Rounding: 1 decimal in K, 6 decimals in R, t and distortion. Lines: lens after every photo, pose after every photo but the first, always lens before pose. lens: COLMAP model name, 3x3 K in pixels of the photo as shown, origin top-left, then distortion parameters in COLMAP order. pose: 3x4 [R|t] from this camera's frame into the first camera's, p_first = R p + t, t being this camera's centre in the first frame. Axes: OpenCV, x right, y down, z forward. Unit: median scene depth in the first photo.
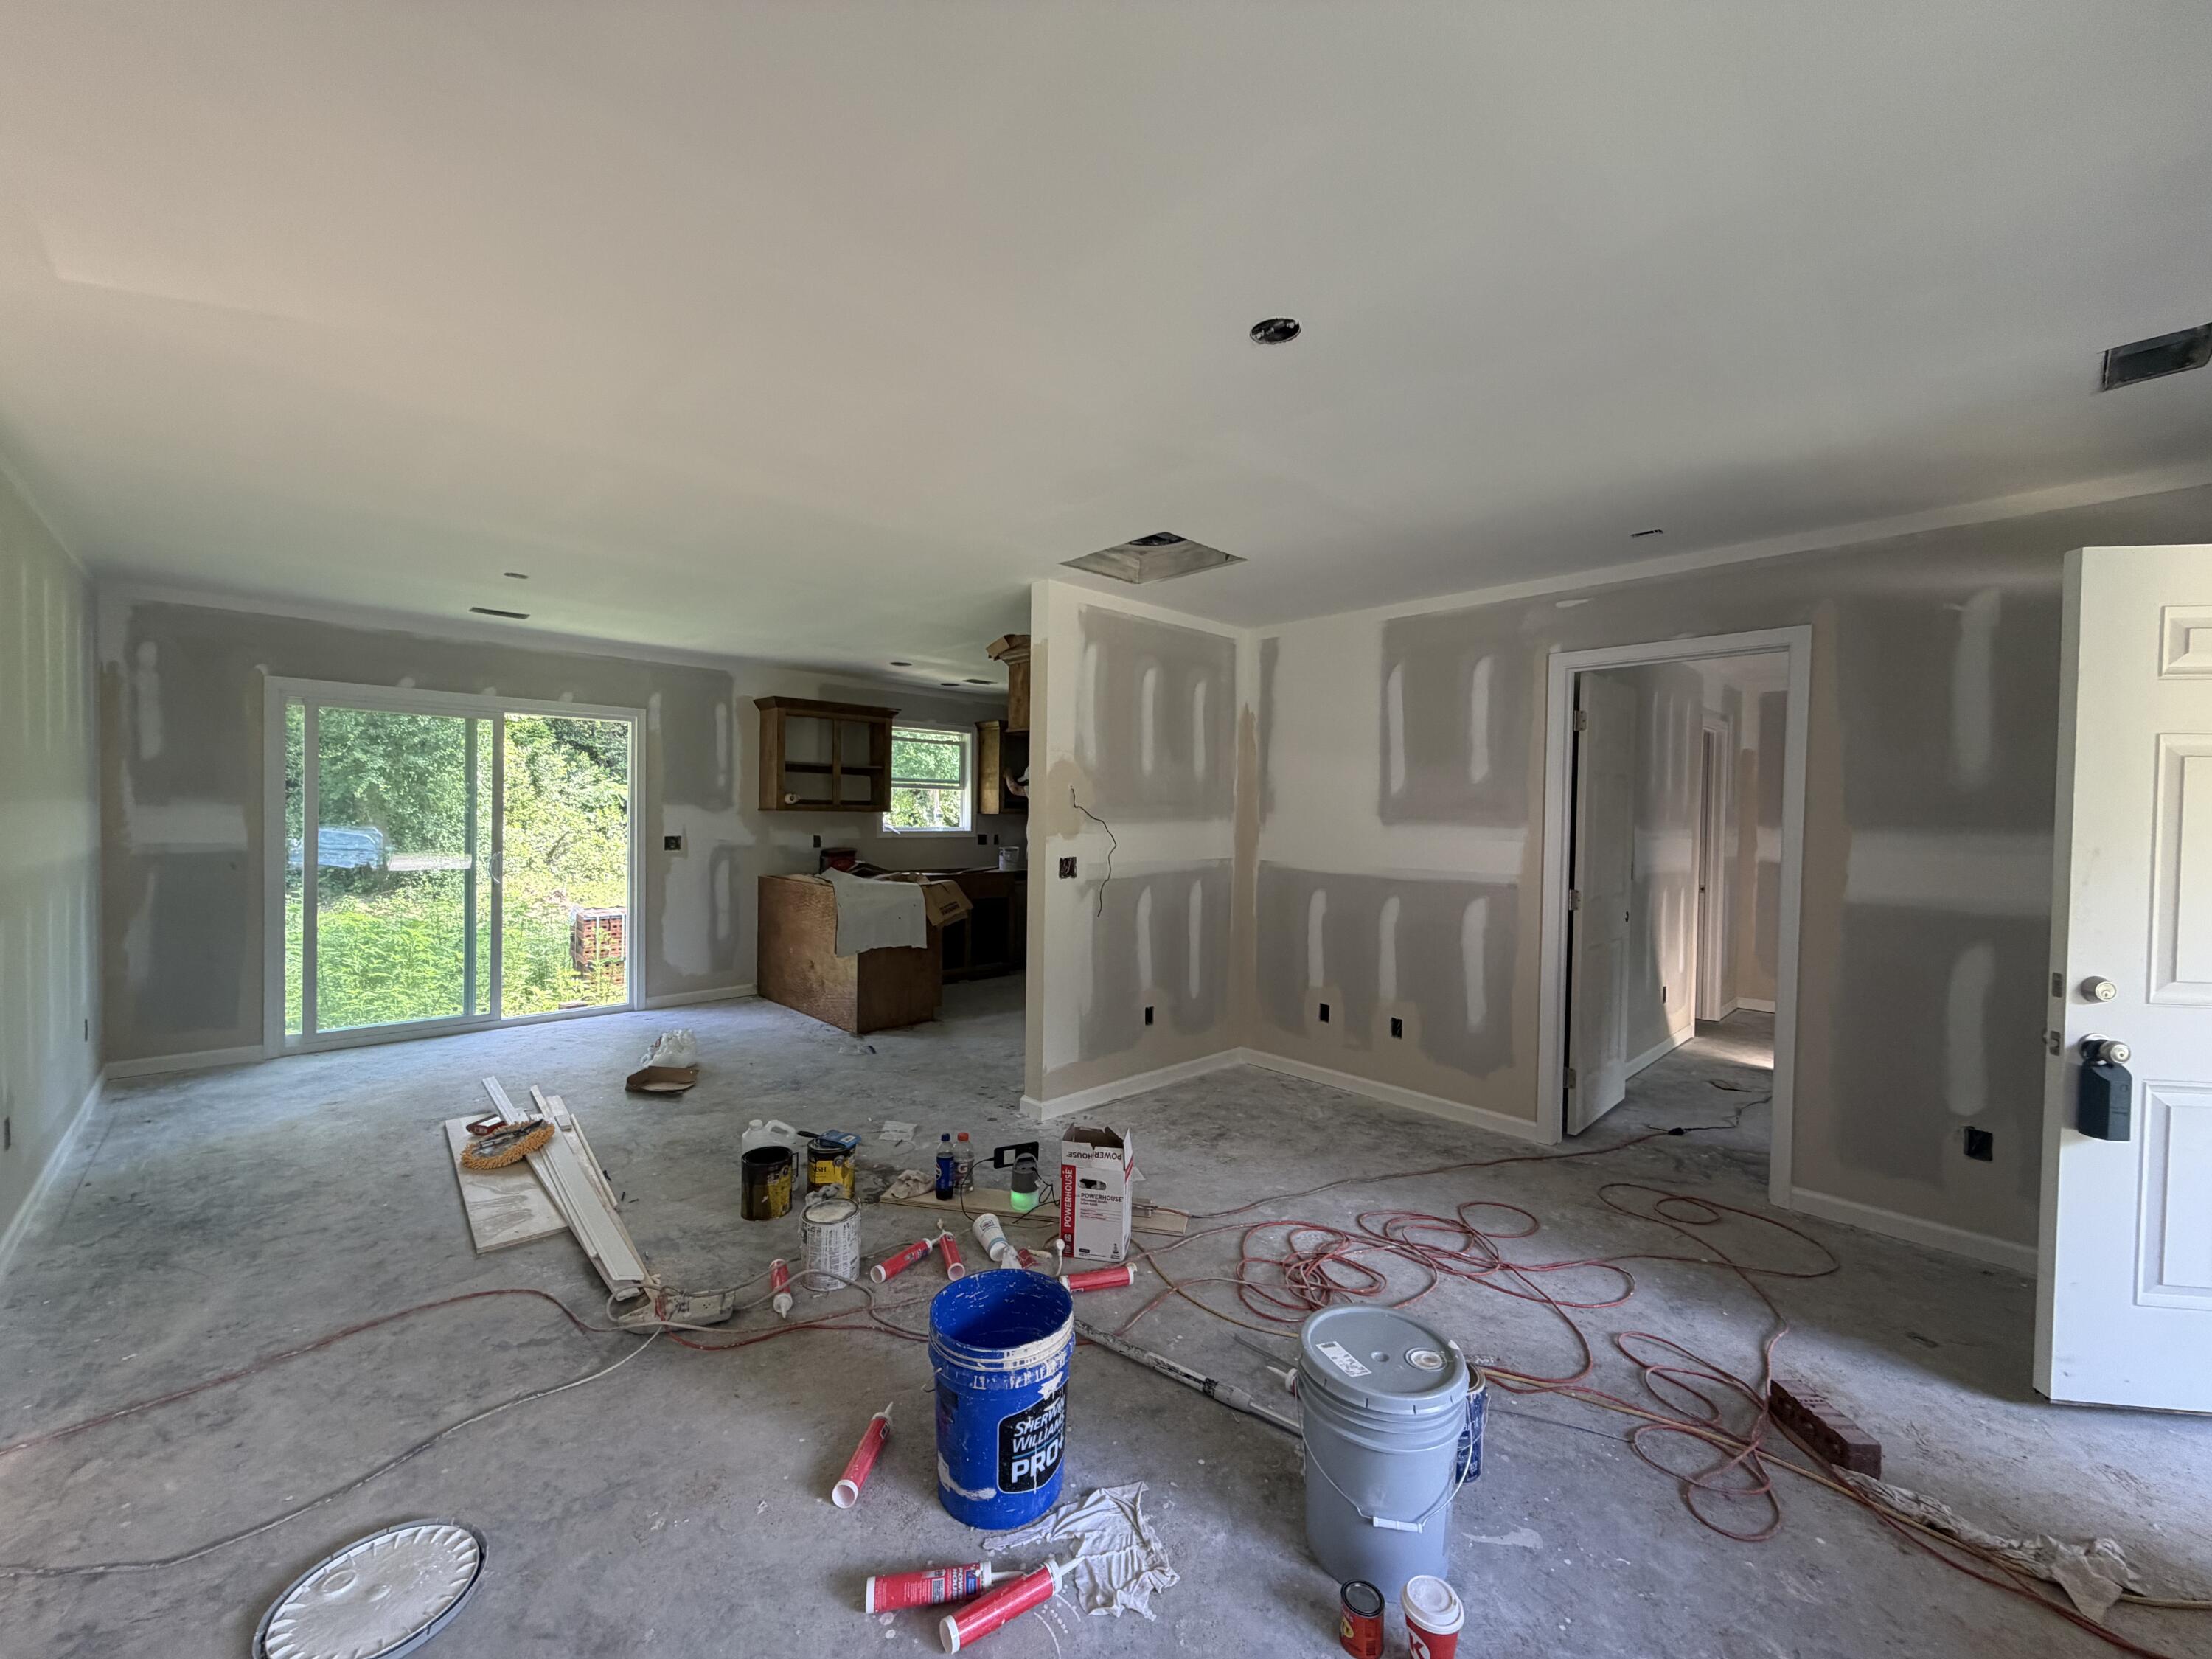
lens RADIAL K [[877.5, 0, 1100.7], [0, 877.5, 830.9], [0, 0, 1]] dist [-0.000432, -0.000226]
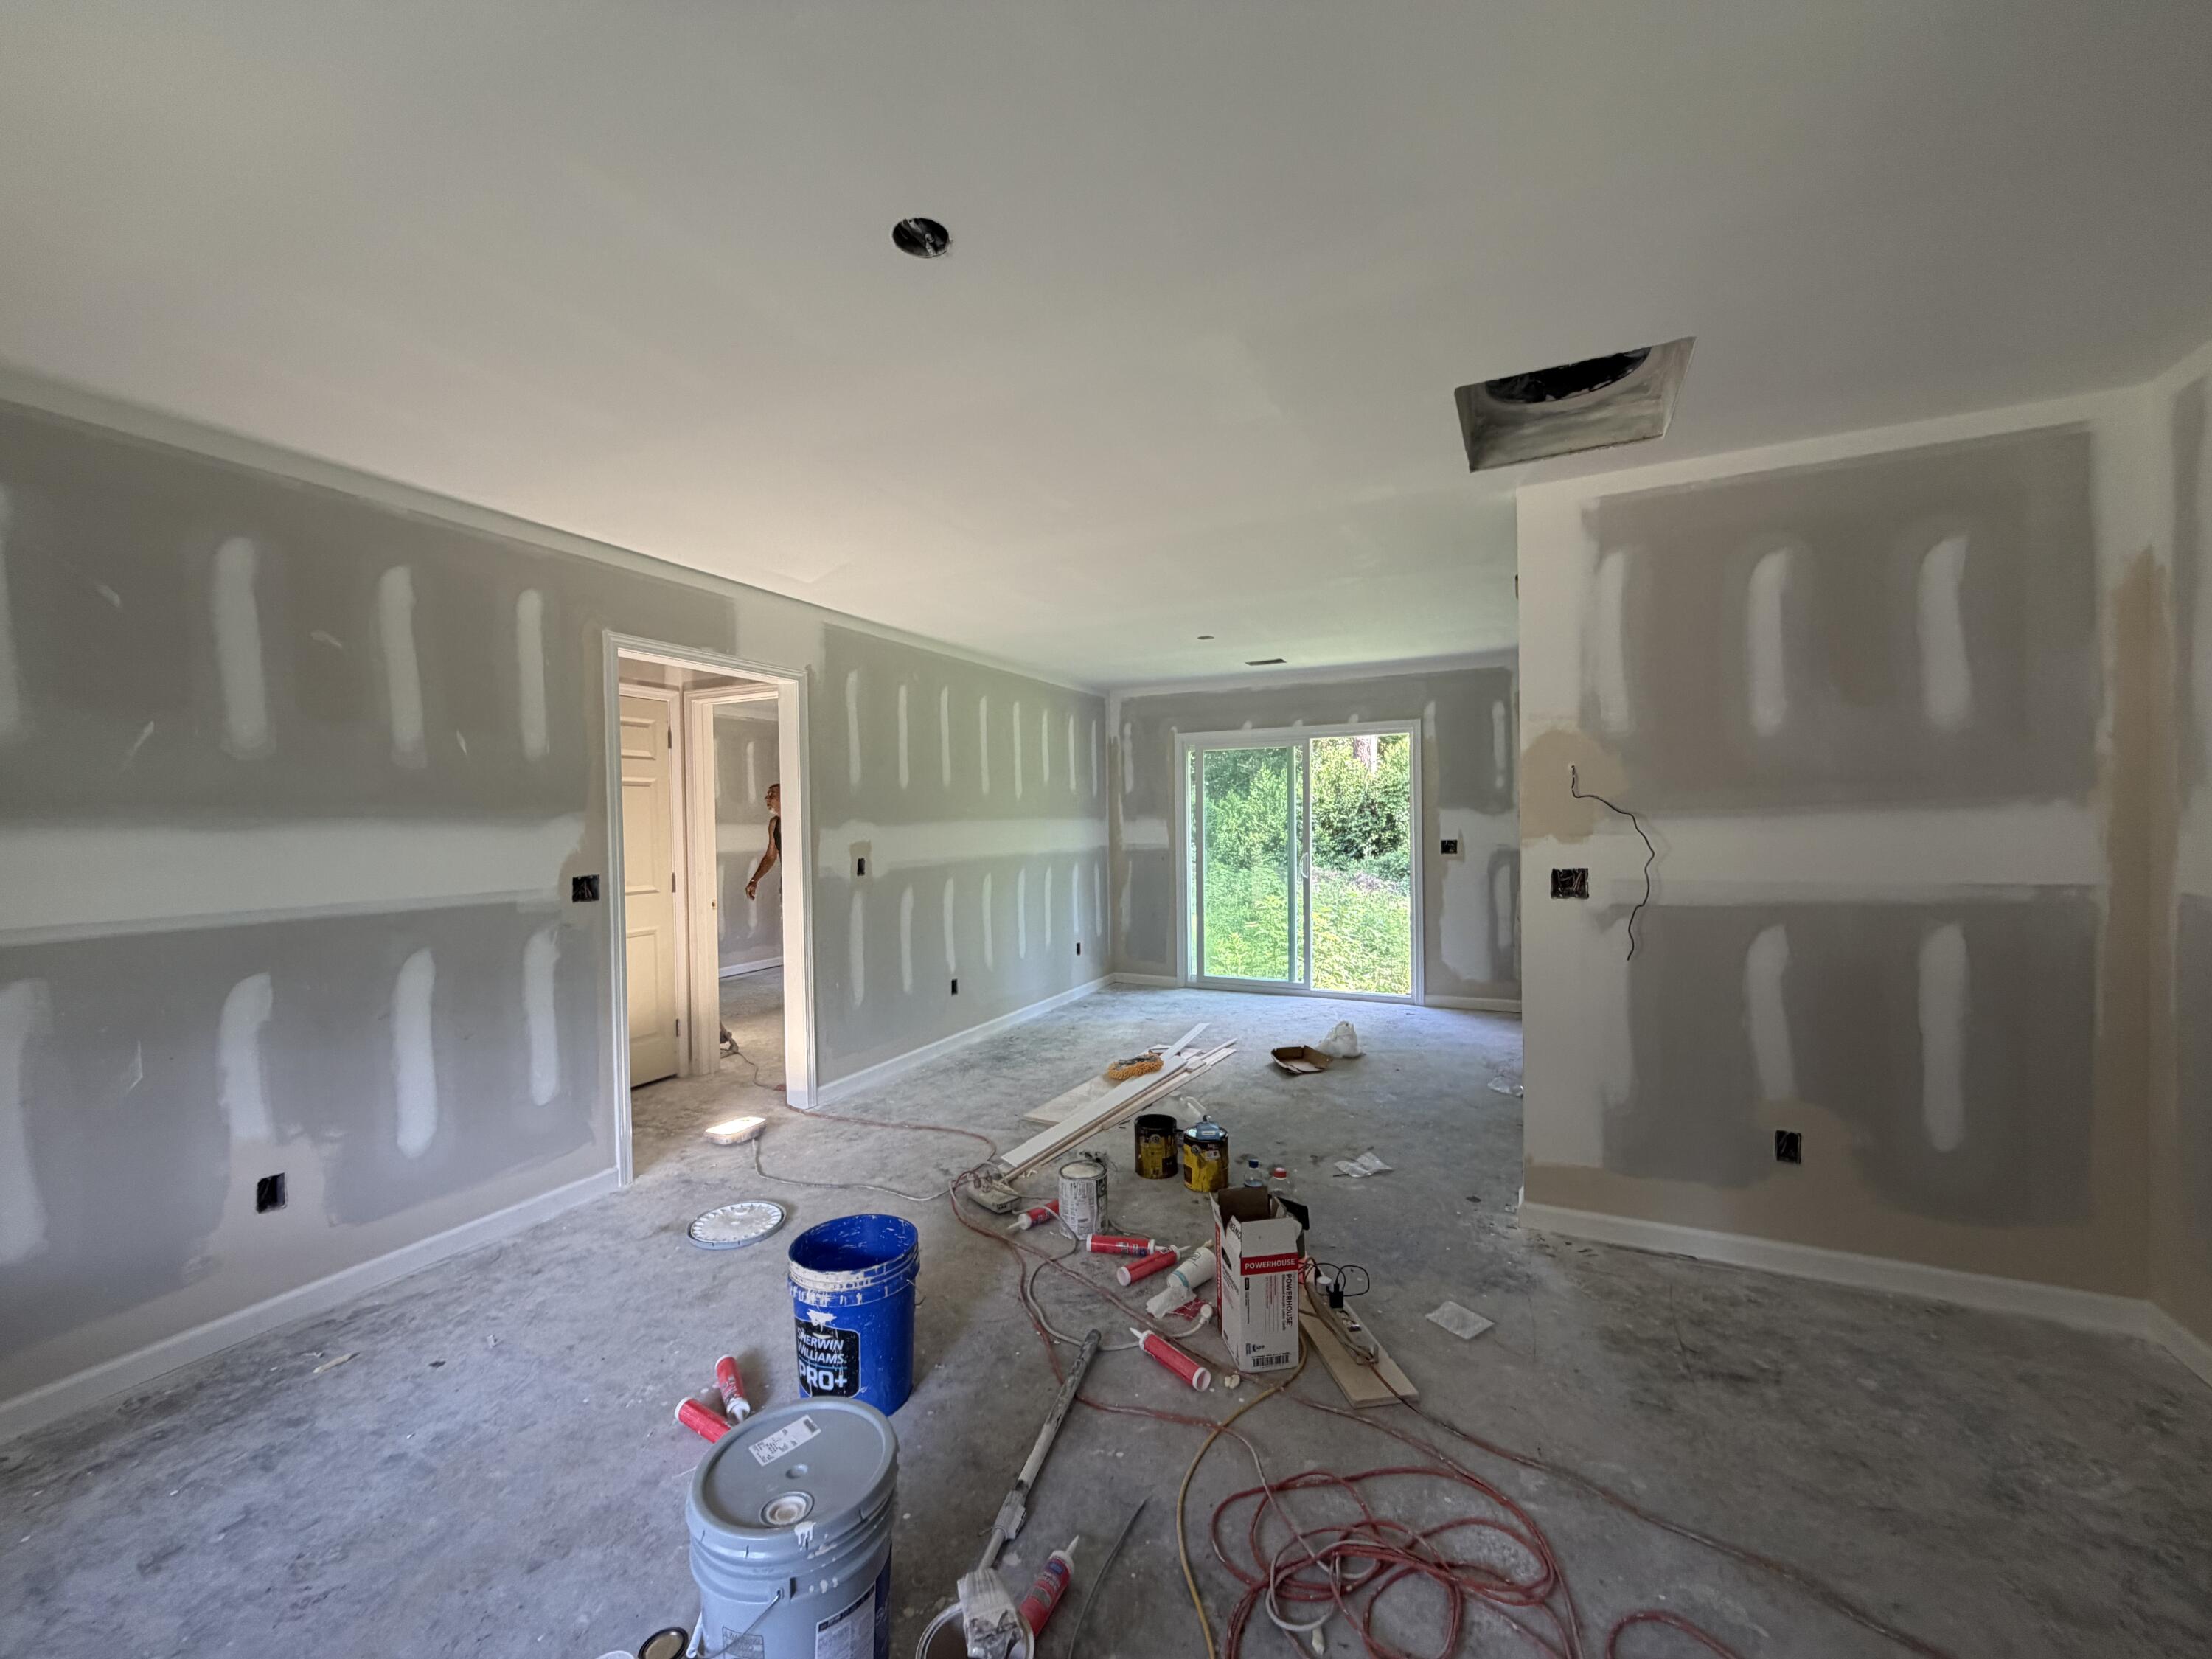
lens RADIAL K [[877.5, 0, 1100.7], [0, 877.5, 830.9], [0, 0, 1]] dist [-0.000432, -0.000226]
pose [[0.346460, -0.009517, -0.938016, 0.407380], [0.002497, 0.999954, -0.009223, 0.004613], [0.938061, 0.000853, 0.346468, 0.337802]]
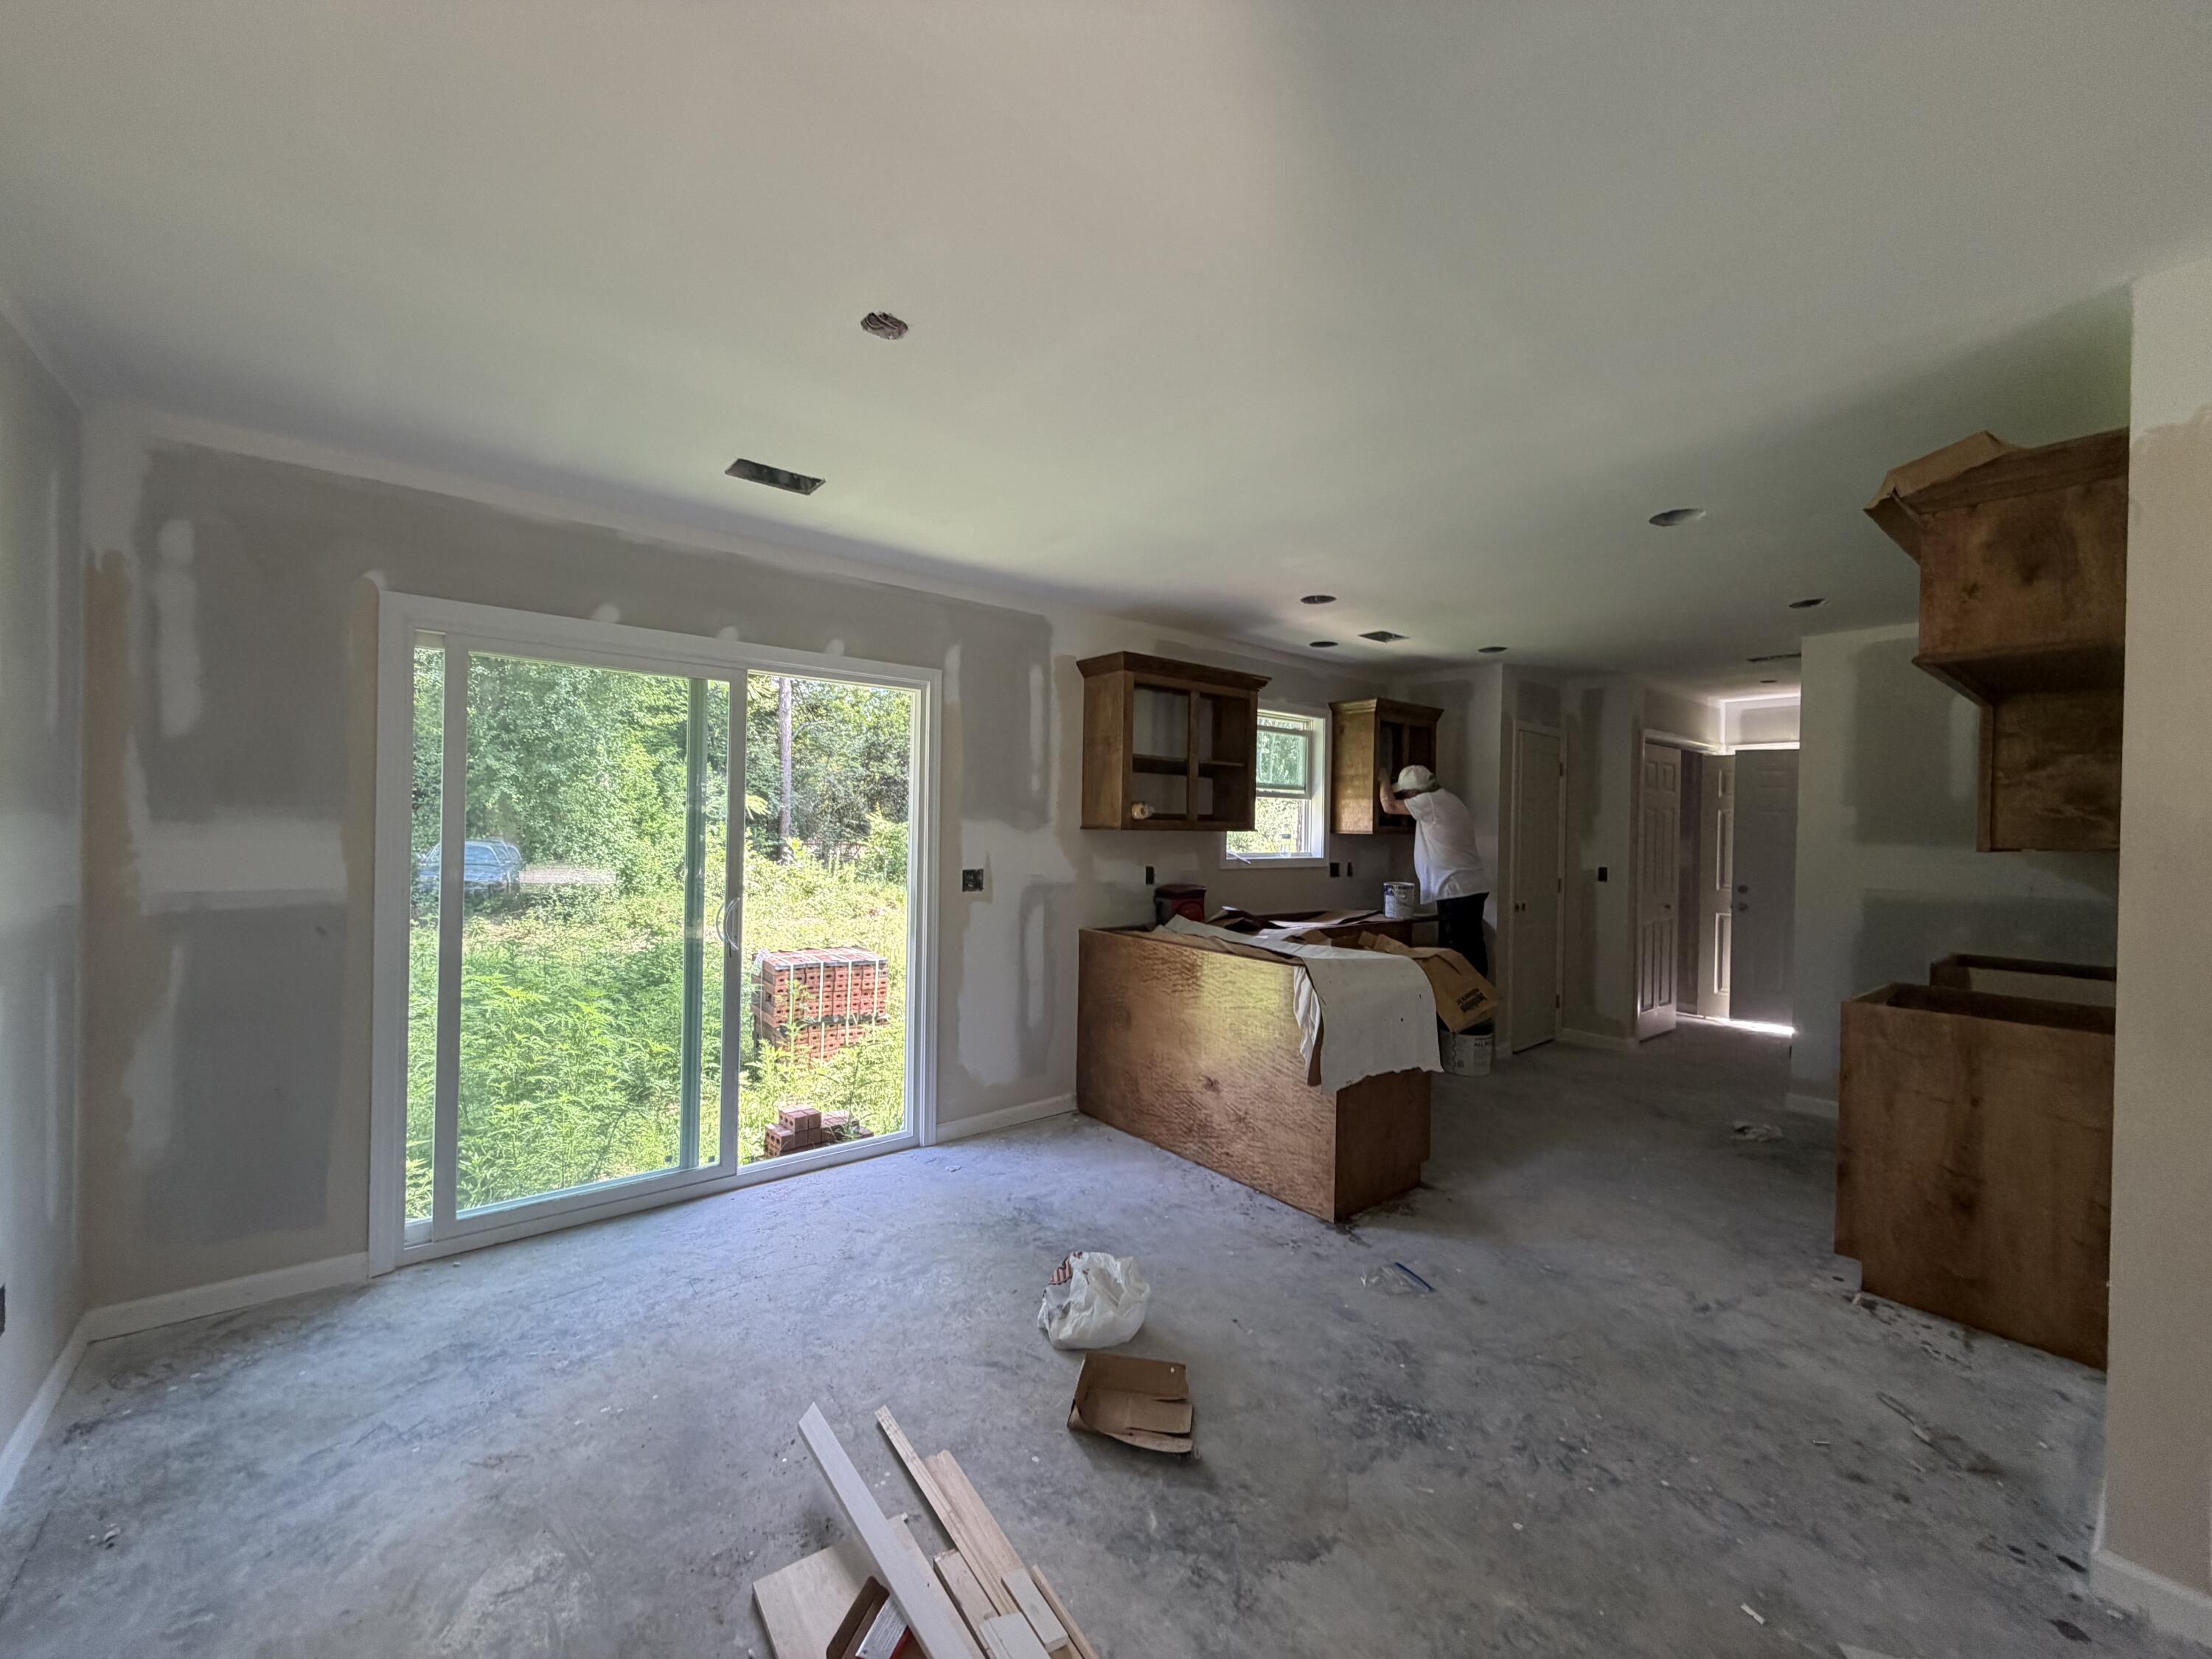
lens RADIAL K [[877.5, 0, 1100.7], [0, 877.5, 830.9], [0, 0, 1]] dist [-0.000432, -0.000226]
pose [[0.996315, 0.003927, -0.085682, -0.426349], [-0.005158, 0.999887, -0.014148, -0.017196], [0.085617, 0.014537, 0.996222, 0.461848]]
